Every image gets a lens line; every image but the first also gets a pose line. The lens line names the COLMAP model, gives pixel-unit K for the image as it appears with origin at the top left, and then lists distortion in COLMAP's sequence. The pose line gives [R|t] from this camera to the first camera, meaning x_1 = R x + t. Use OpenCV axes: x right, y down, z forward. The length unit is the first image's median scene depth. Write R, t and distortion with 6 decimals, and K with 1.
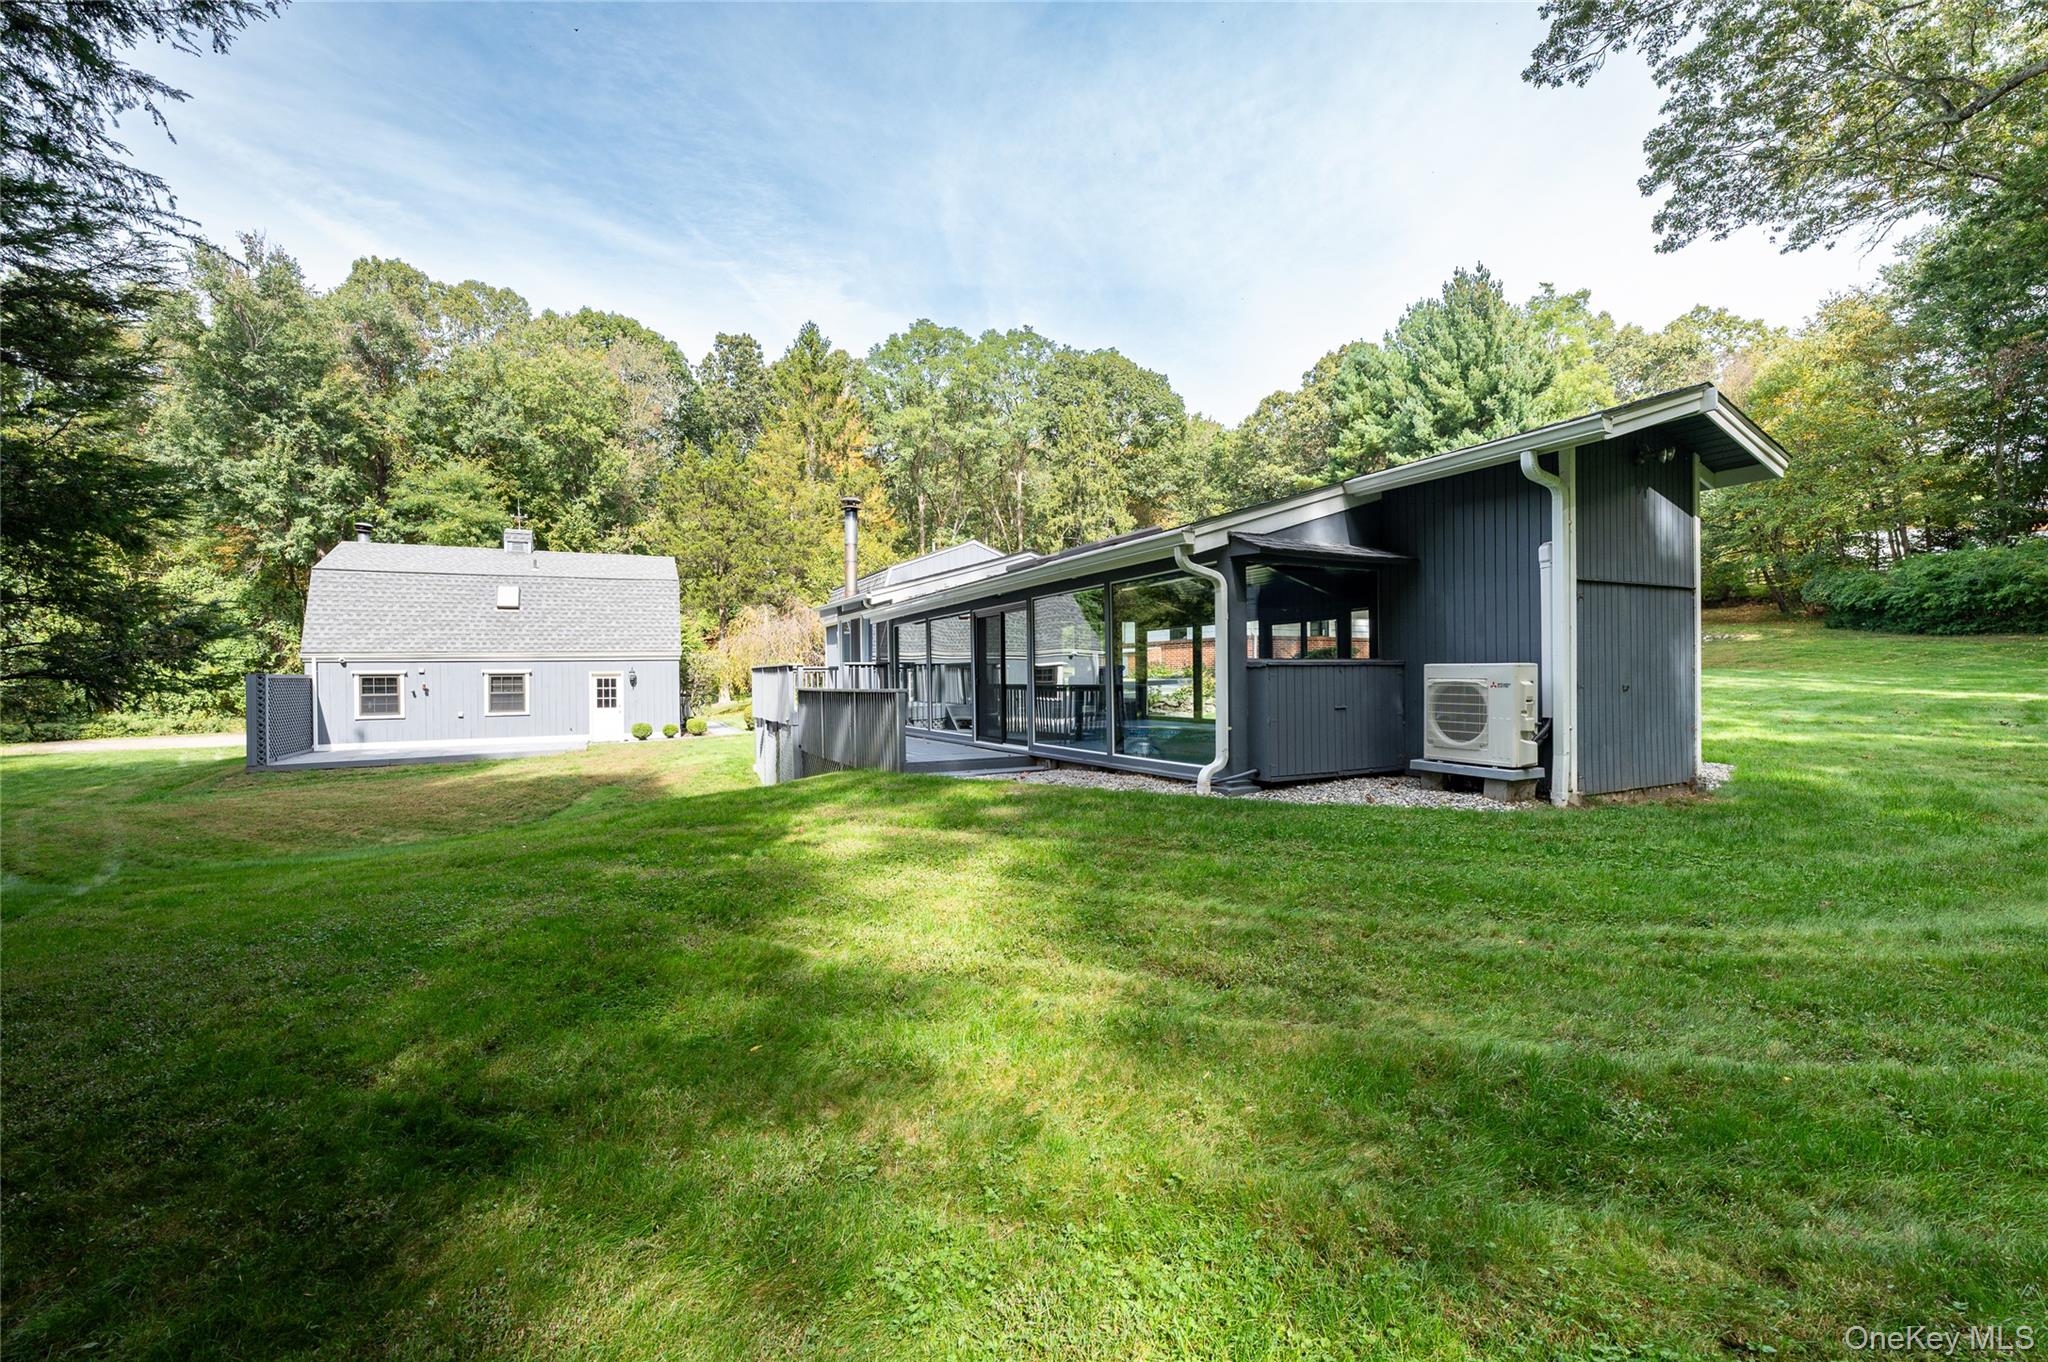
lens RADIAL K [[875.9, 0, 1024.8], [0, 875.9, 673.5], [0, 0, 1]] dist [-0.001100, 0.000119]
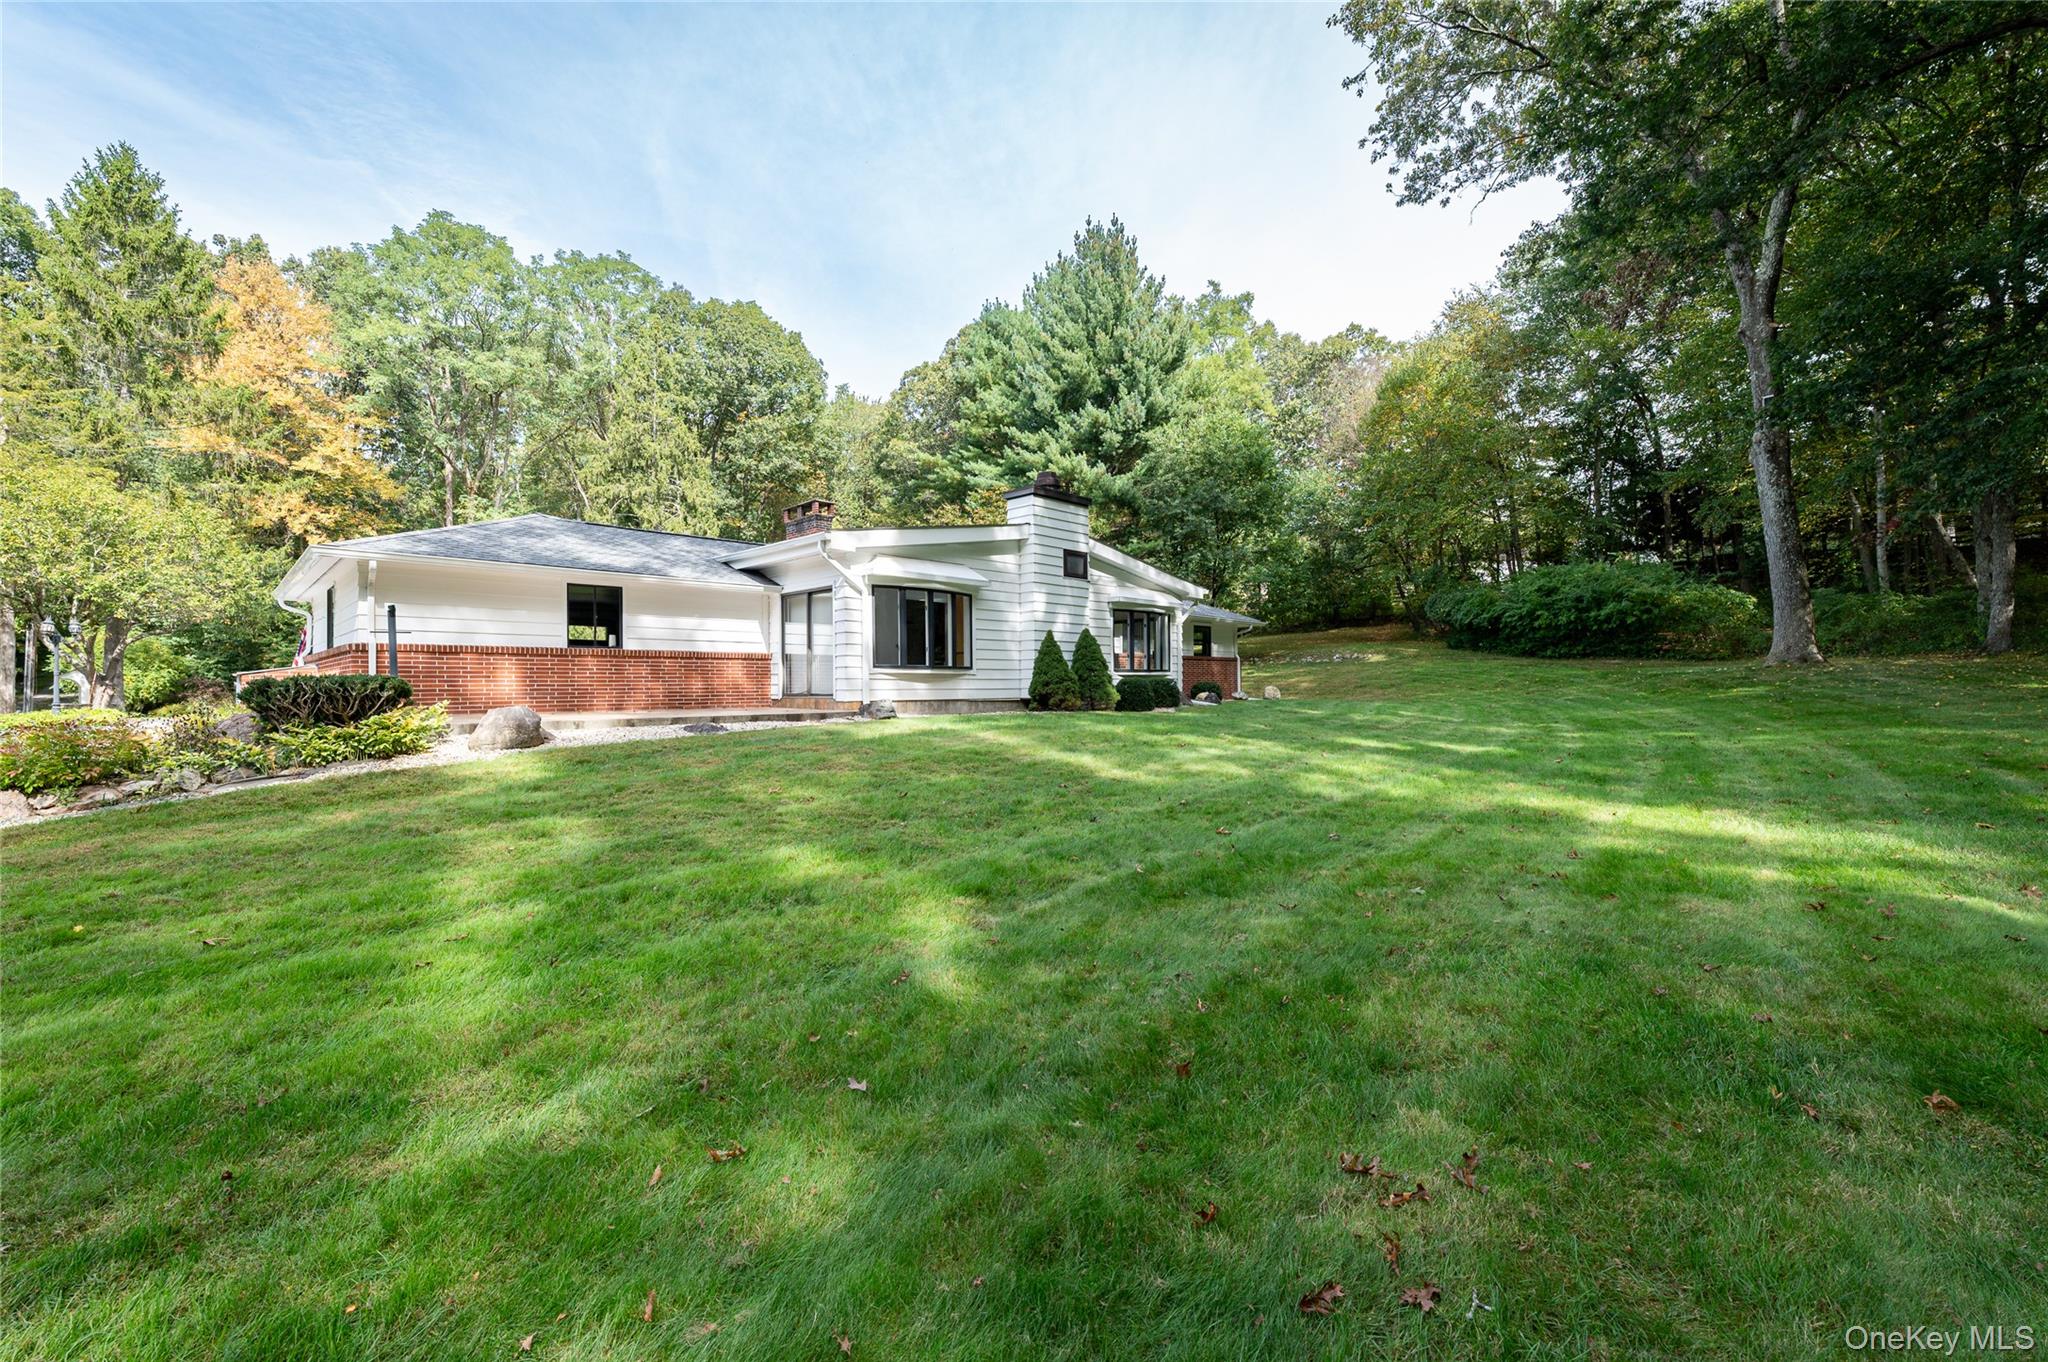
lens RADIAL K [[875.9, 0, 1024.8], [0, 875.9, 673.5], [0, 0, 1]] dist [-0.001100, 0.000119]
pose [[0.963783, 0.008472, 0.266553, 0.219451], [-0.005204, 0.999902, -0.012967, -0.010323], [-0.266637, 0.011110, 0.963733, 0.211967]]
